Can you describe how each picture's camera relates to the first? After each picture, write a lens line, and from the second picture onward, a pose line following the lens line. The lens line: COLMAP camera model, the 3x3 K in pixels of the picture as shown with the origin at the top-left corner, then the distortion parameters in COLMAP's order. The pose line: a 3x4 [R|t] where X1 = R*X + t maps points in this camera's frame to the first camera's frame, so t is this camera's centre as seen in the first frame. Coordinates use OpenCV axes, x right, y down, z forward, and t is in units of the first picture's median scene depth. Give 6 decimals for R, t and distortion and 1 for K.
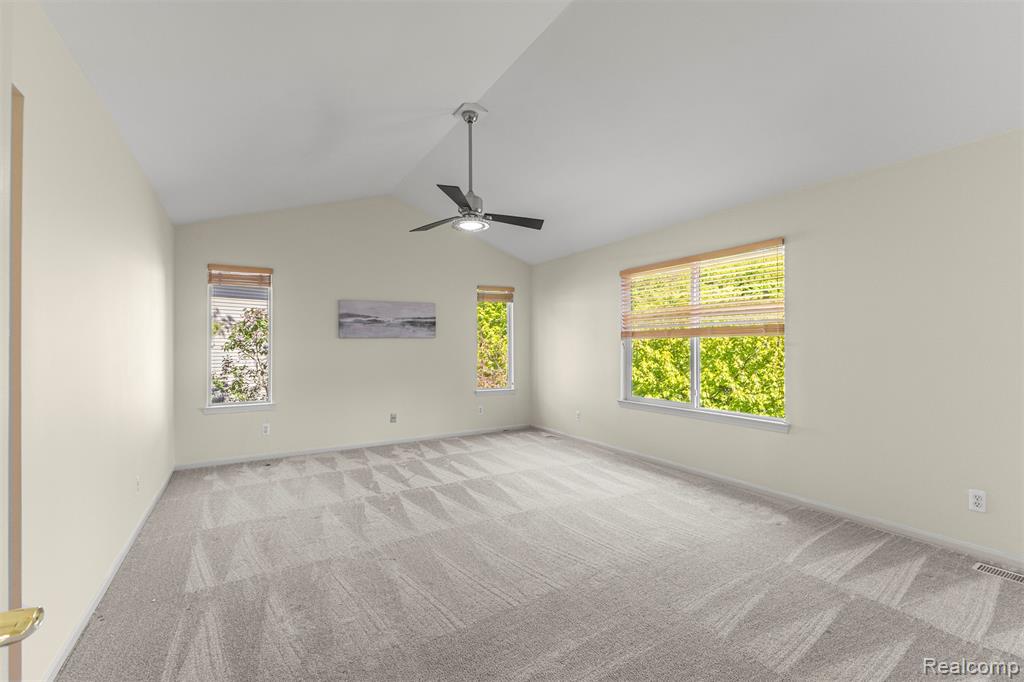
lens RADIAL K [[446.1, 0, 510.9], [0, 446.1, 340.7], [0, 0, 1]] dist [0.011232, -0.002158]
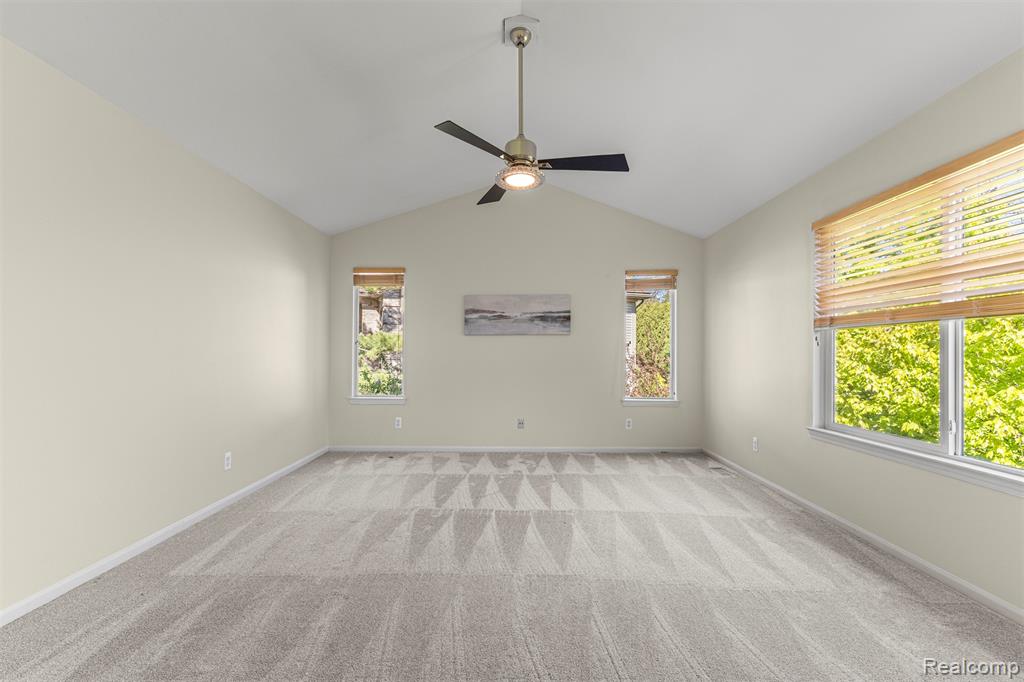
lens RADIAL K [[446.1, 0, 512.6], [0, 446.1, 347.0], [0, 0, 1]] dist [0.011232, -0.002158]
pose [[0.856783, 0.001768, -0.515674, 0.224945], [-0.001728, 0.999998, 0.000559, 0.021571], [0.515674, 0.000412, 0.856785, 0.258643]]
